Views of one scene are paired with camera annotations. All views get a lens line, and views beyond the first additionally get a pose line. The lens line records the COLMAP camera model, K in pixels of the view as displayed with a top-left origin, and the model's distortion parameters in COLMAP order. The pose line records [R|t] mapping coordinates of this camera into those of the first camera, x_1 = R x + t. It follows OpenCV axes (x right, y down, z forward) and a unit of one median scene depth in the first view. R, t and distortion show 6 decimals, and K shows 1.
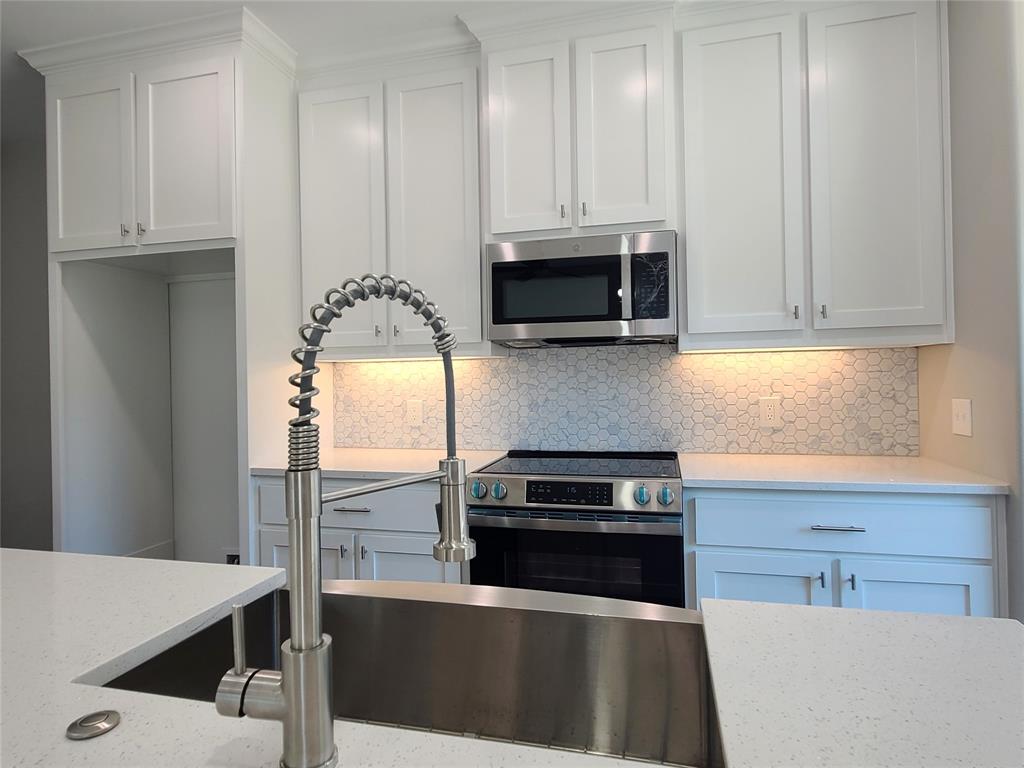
lens RADIAL K [[596.7, 0, 508.8], [0, 596.7, 373.6], [0, 0, 1]] dist [0.001218, -0.000195]
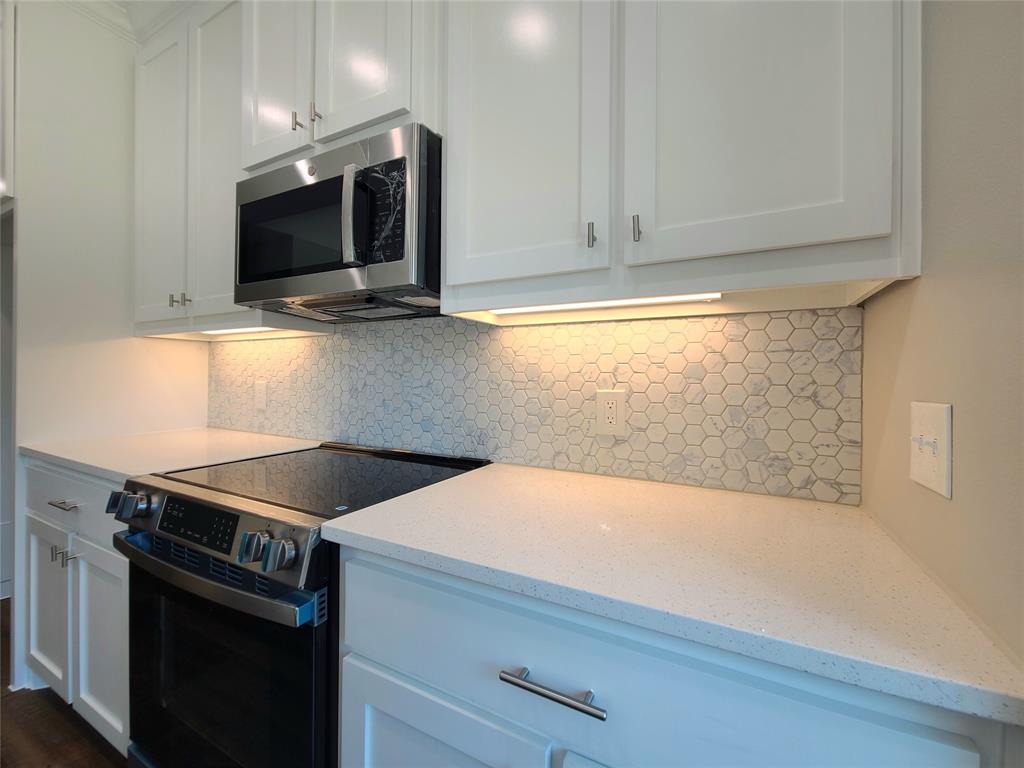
lens RADIAL K [[419.6, 0, 511.7], [0, 419.6, 376.3], [0, 0, 1]] dist [0.000734, -0.000544]
pose [[0.972814, 0.028475, -0.229829, 0.455620], [-0.027523, 0.999594, 0.007349, 0.025199], [0.229945, -0.000823, 0.973203, 0.545595]]
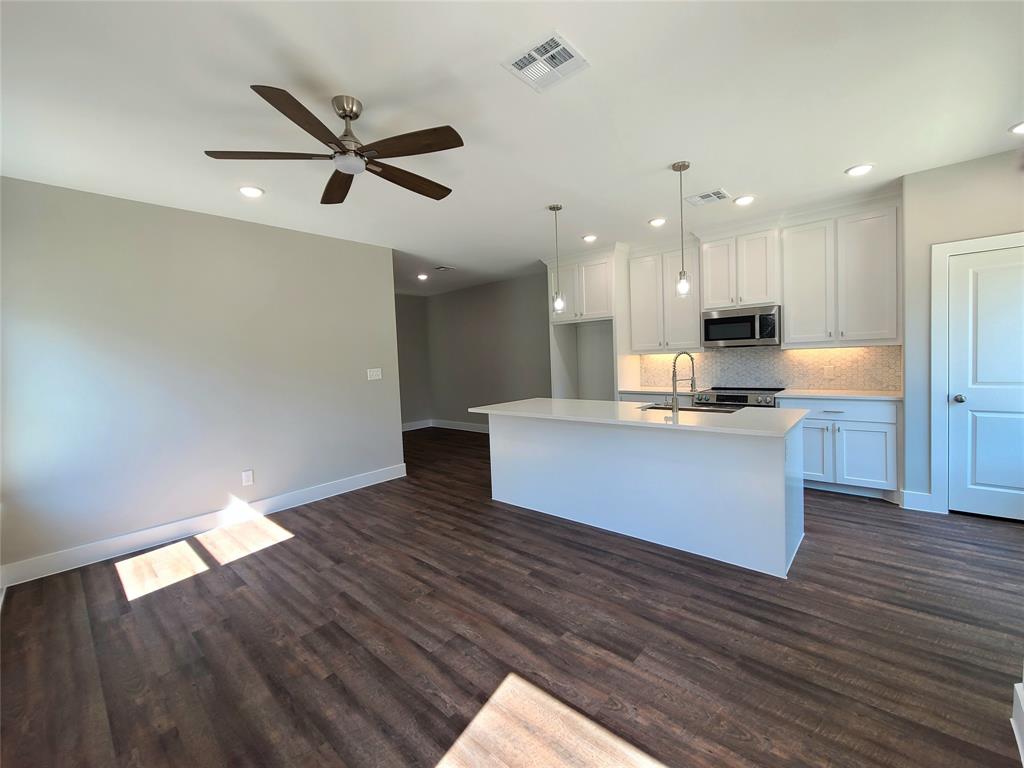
lens RADIAL K [[419.6, 0, 511.7], [0, 419.6, 376.3], [0, 0, 1]] dist [0.000734, -0.000544]
pose [[0.888775, 0.003804, -0.458327, 0.072178], [0.024955, 0.998081, 0.056675, -0.052830], [0.457663, -0.061809, 0.886975, -1.184683]]
